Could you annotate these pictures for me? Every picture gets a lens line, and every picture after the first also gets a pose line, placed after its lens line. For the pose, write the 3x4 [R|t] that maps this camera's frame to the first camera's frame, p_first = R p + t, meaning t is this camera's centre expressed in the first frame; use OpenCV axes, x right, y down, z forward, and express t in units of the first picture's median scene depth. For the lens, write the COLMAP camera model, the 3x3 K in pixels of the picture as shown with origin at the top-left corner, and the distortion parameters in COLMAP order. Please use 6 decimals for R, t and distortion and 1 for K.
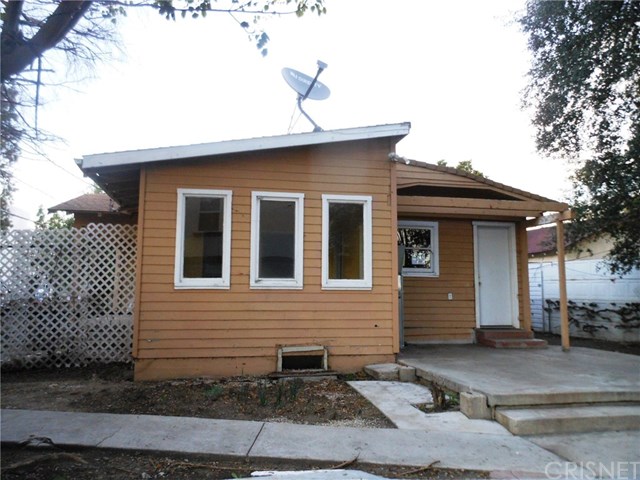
lens RADIAL K [[525.9, 0, 318.8], [0, 525.9, 228.5], [0, 0, 1]] dist [0.008260, 0.011126]
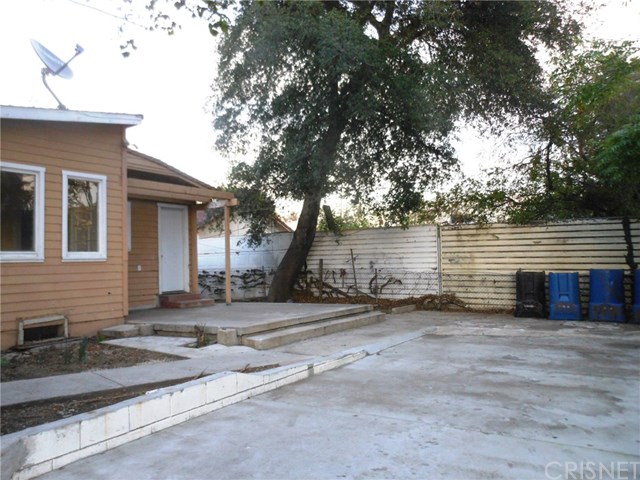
lens RADIAL K [[525.9, 0, 318.8], [0, 525.9, 228.5], [0, 0, 1]] dist [0.008260, 0.011126]
pose [[0.704013, 0.015524, 0.710017, -0.372223], [-0.038980, 0.999099, 0.016805, 0.012340], [-0.709116, -0.039507, 0.703984, -0.093651]]
